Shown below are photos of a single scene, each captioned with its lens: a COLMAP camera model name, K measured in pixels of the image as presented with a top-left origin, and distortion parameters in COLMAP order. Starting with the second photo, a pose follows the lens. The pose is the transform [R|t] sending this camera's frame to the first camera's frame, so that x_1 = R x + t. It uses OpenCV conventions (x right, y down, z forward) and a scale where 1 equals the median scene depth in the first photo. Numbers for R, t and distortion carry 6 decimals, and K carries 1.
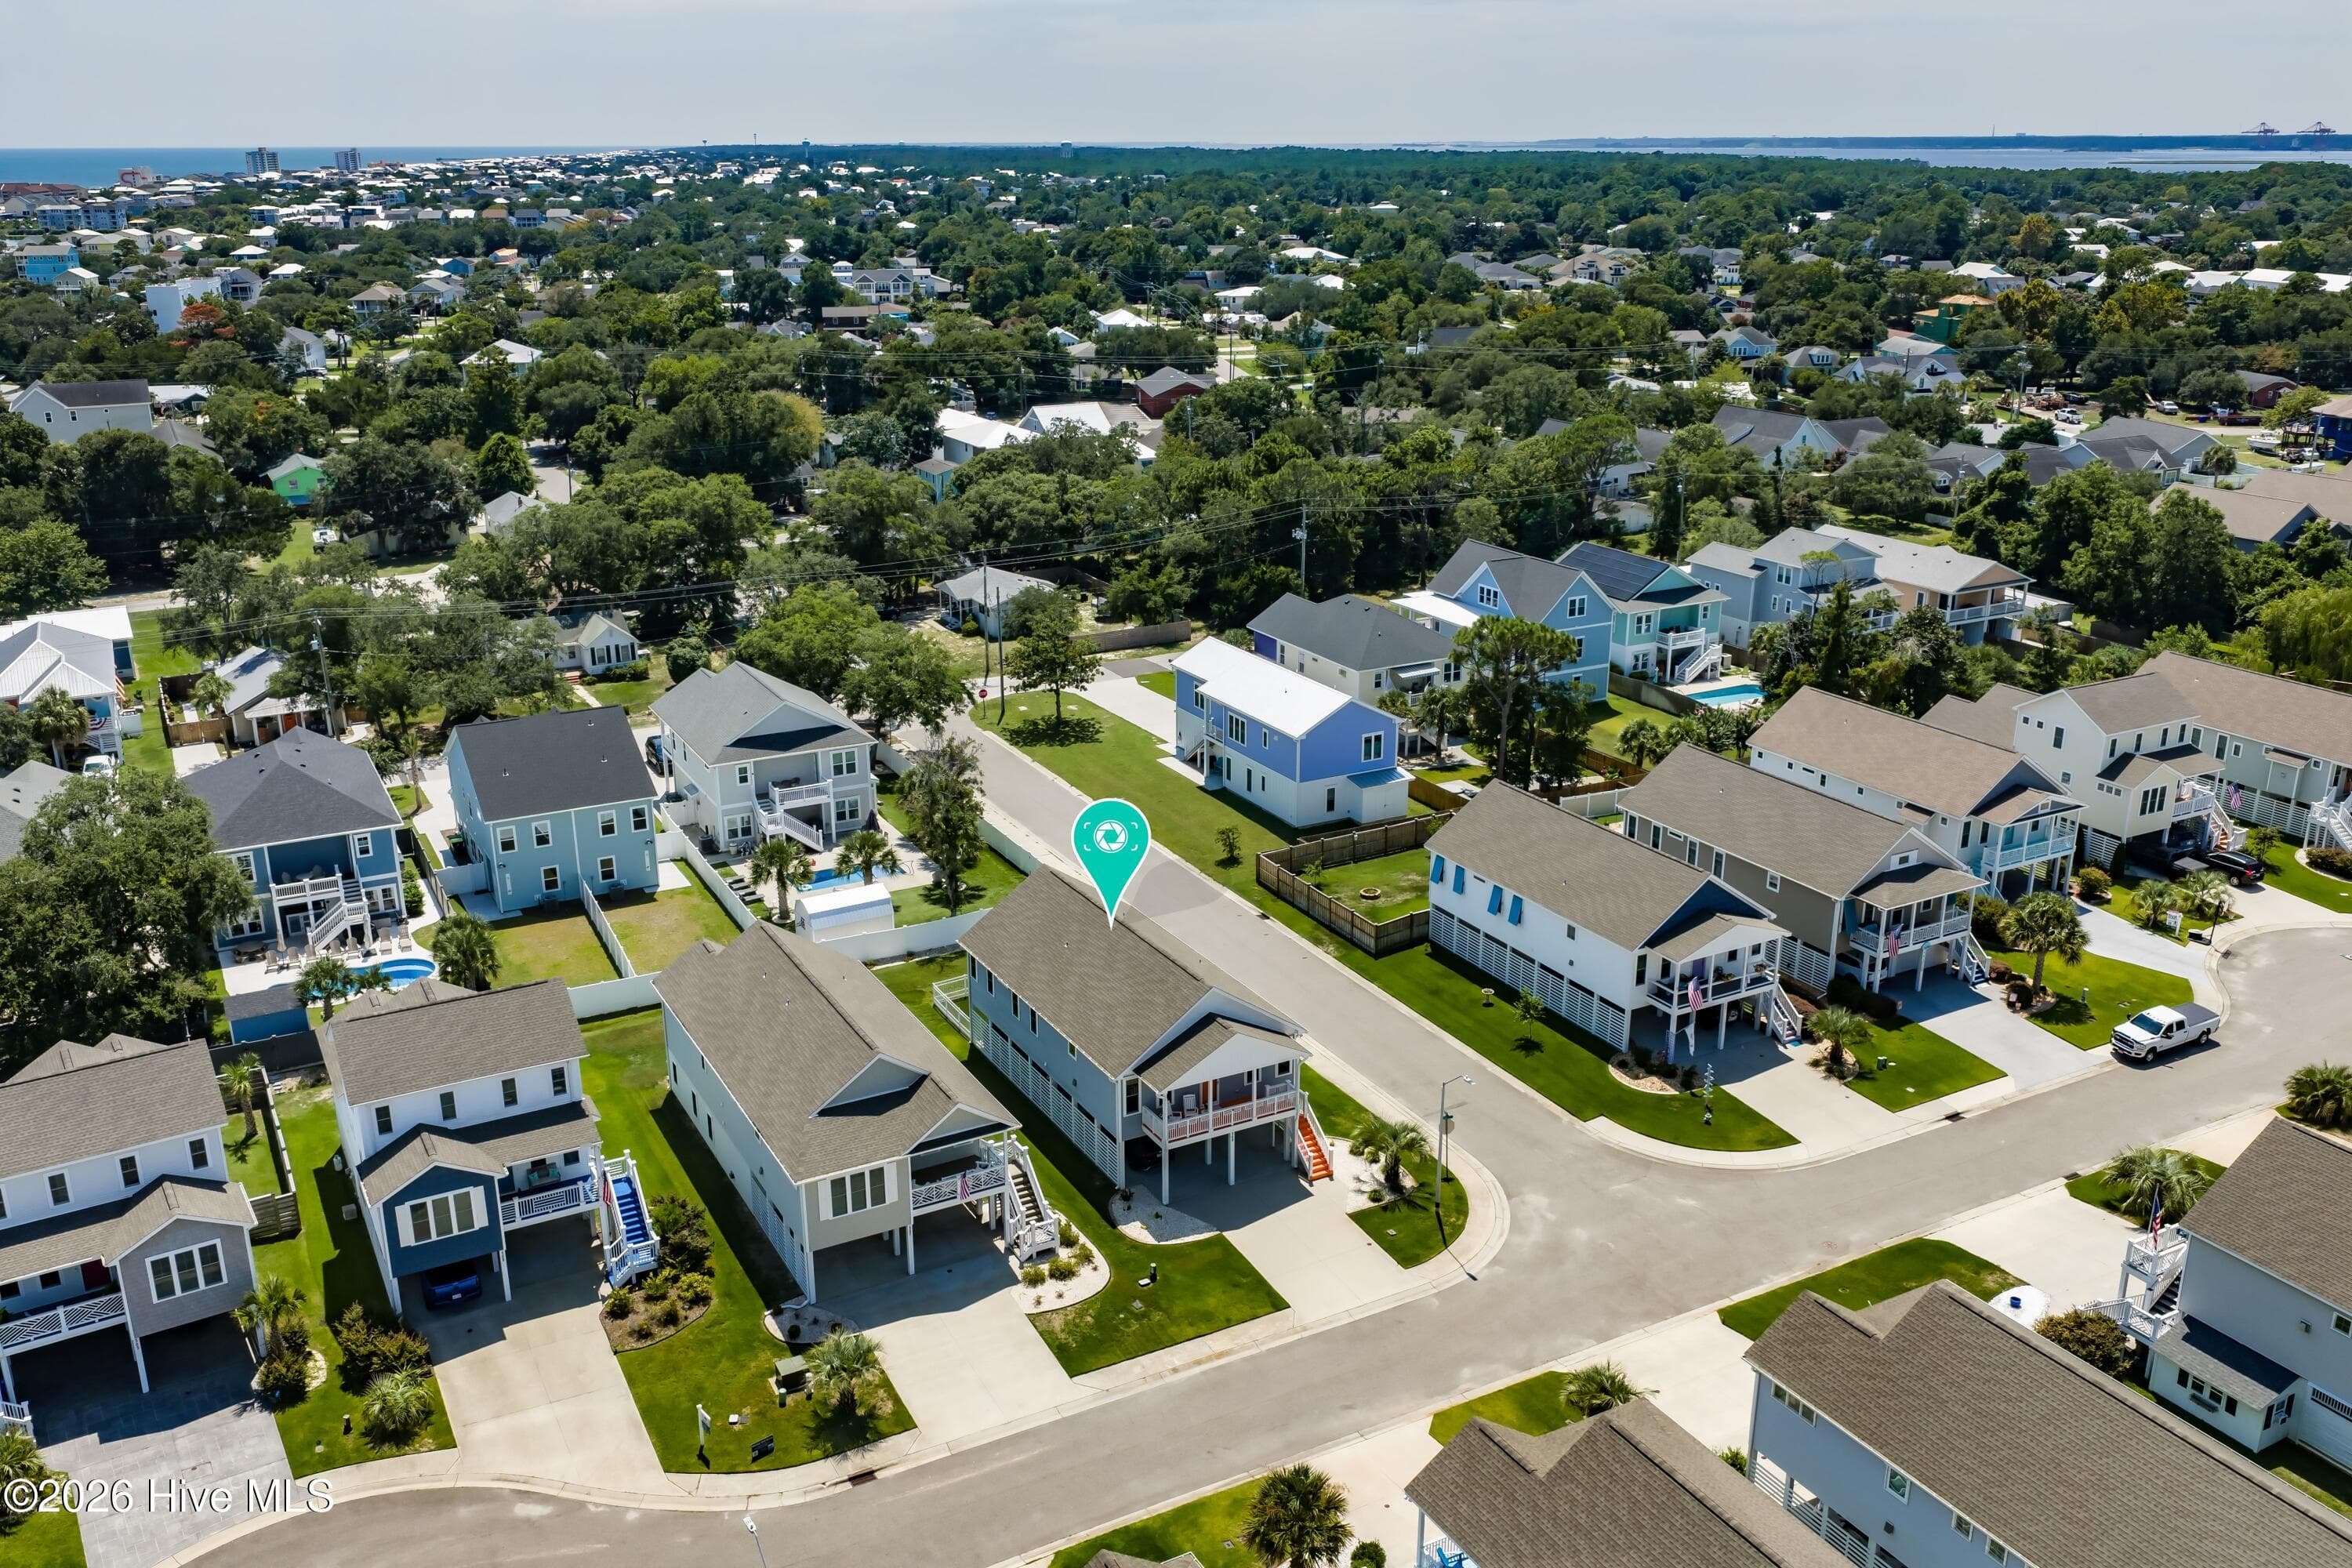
lens RADIAL K [[1949.9, 0, 1178.0], [0, 1949.9, 794.0], [0, 0, 1]] dist [0.027184, -0.054798]
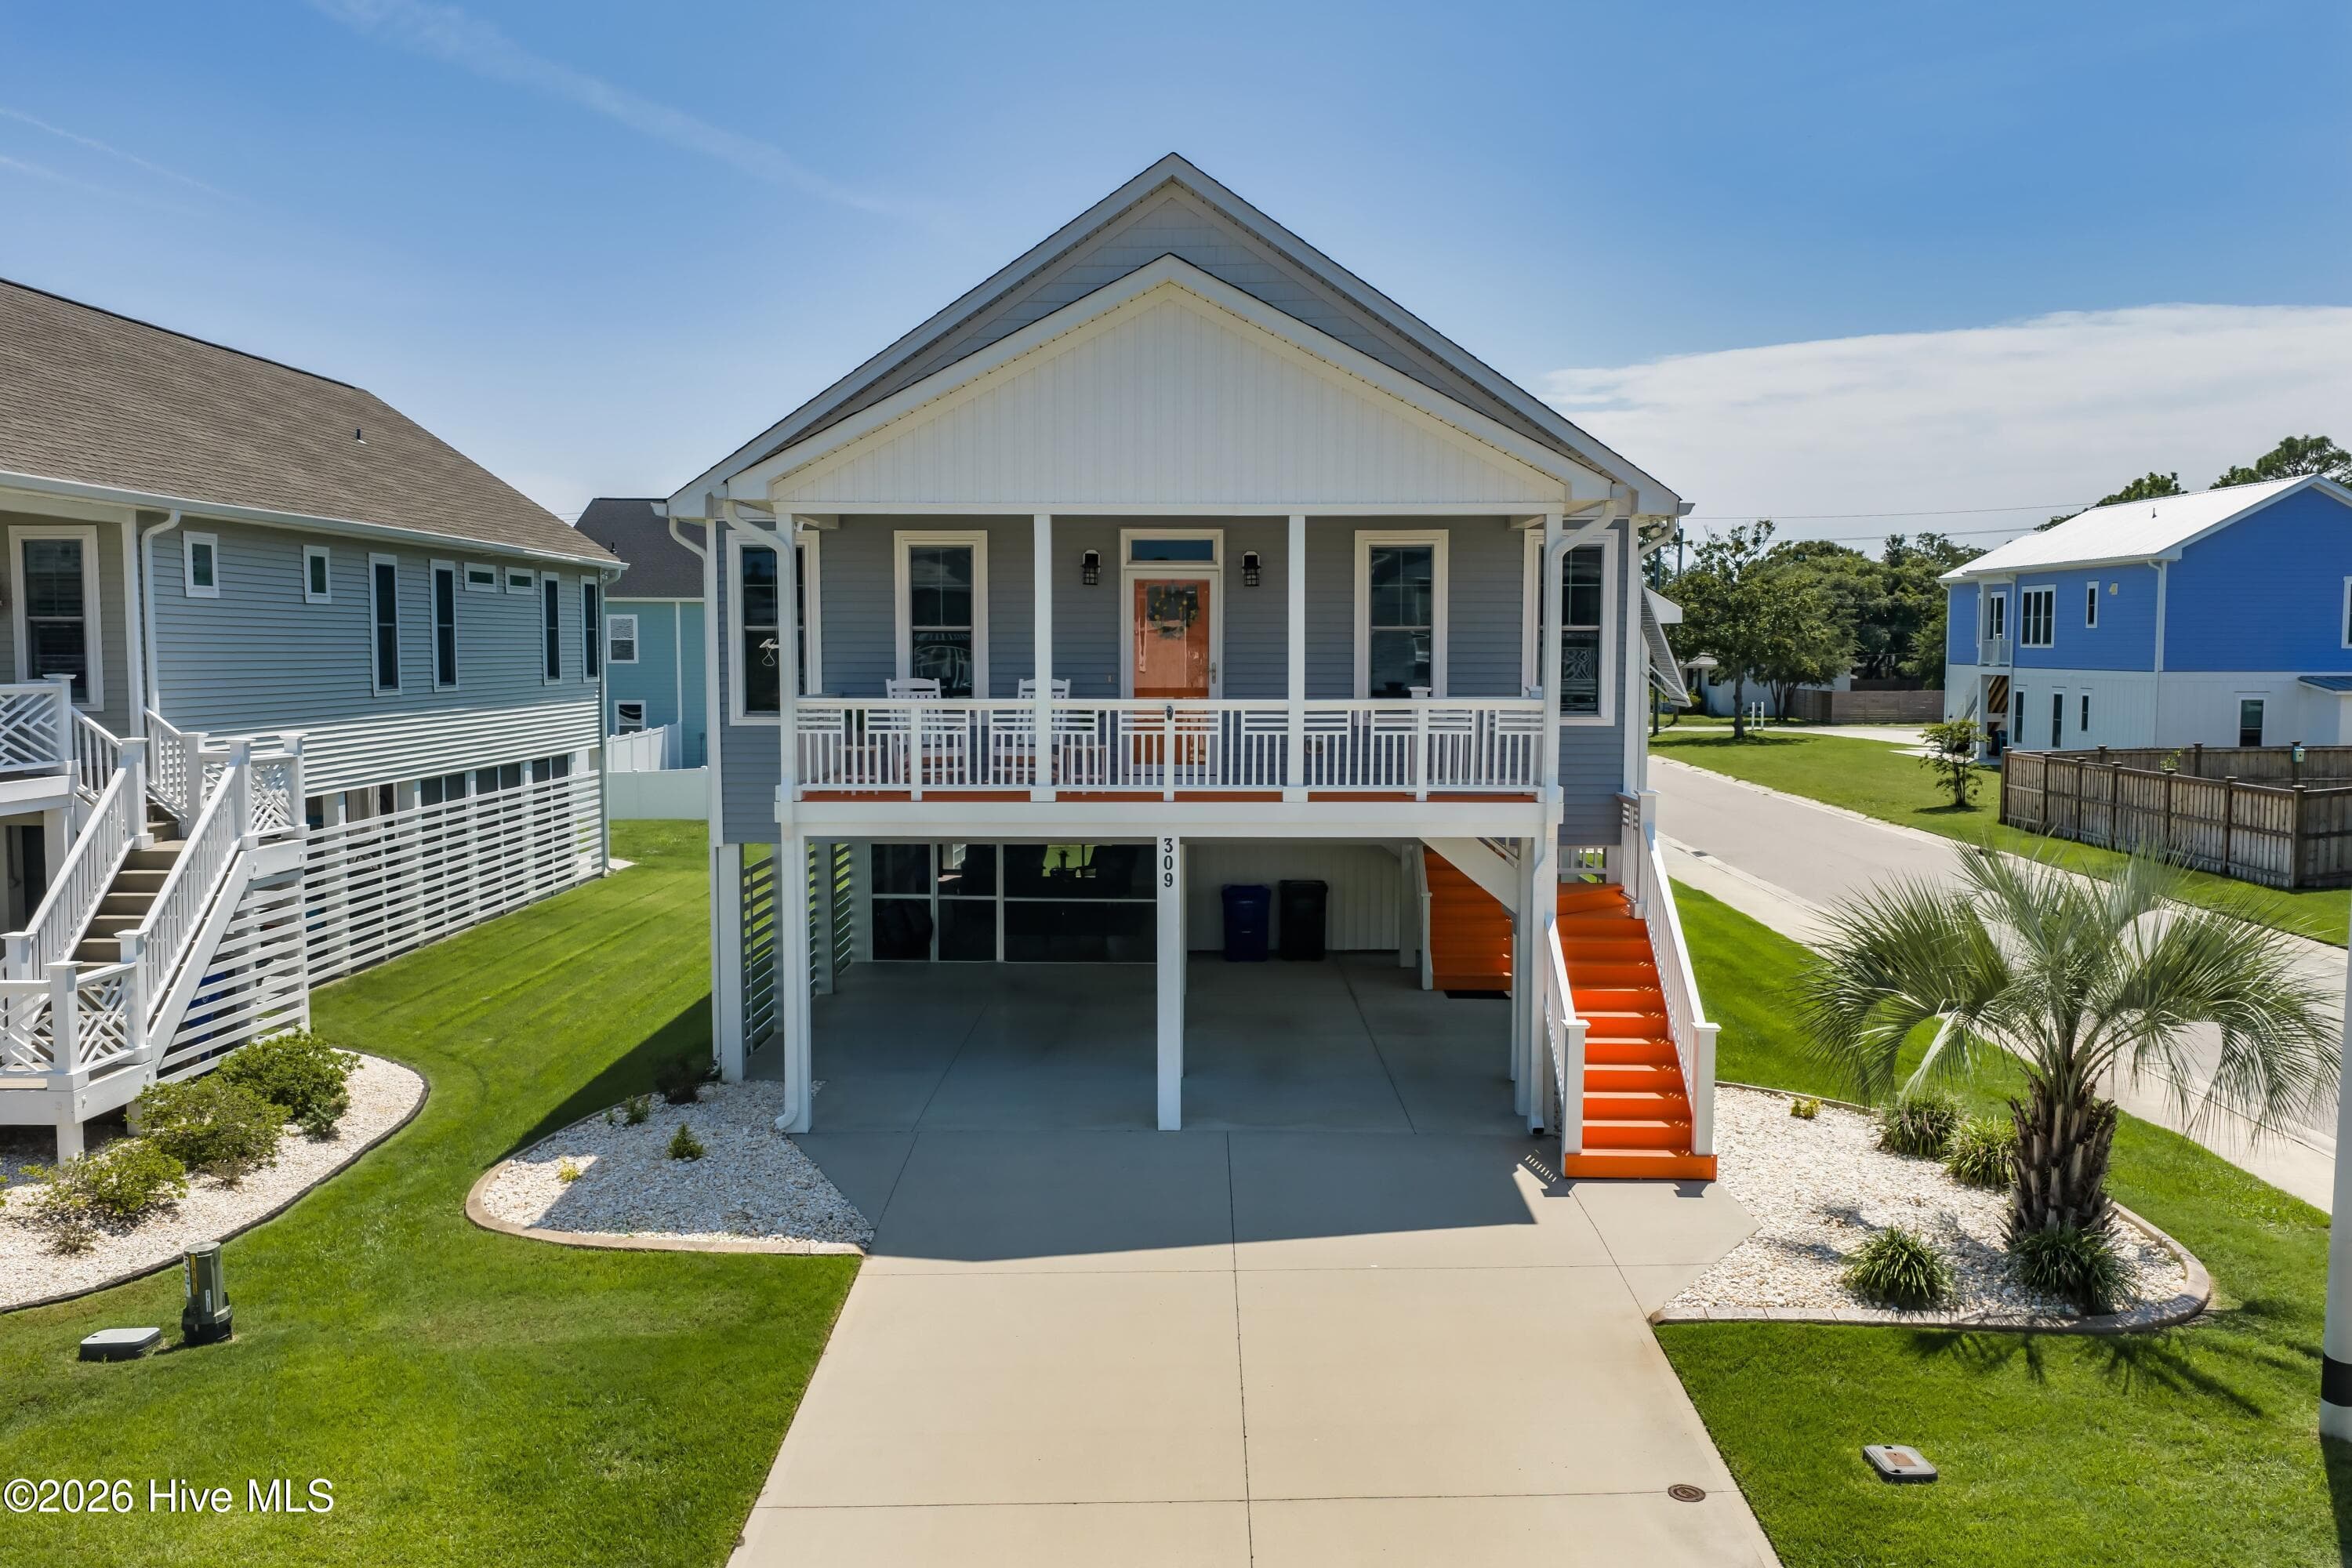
lens RADIAL K [[1955.1, 0, 1175.2], [0, 1955.1, 784.8], [0, 0, 1]] dist [0.007794, -0.007103]
pose [[0.871878, 0.039525, -0.488125, 0.105957], [-0.159765, 0.965162, -0.207215, 0.176404], [0.462930, 0.258651, 0.847818, 0.697946]]
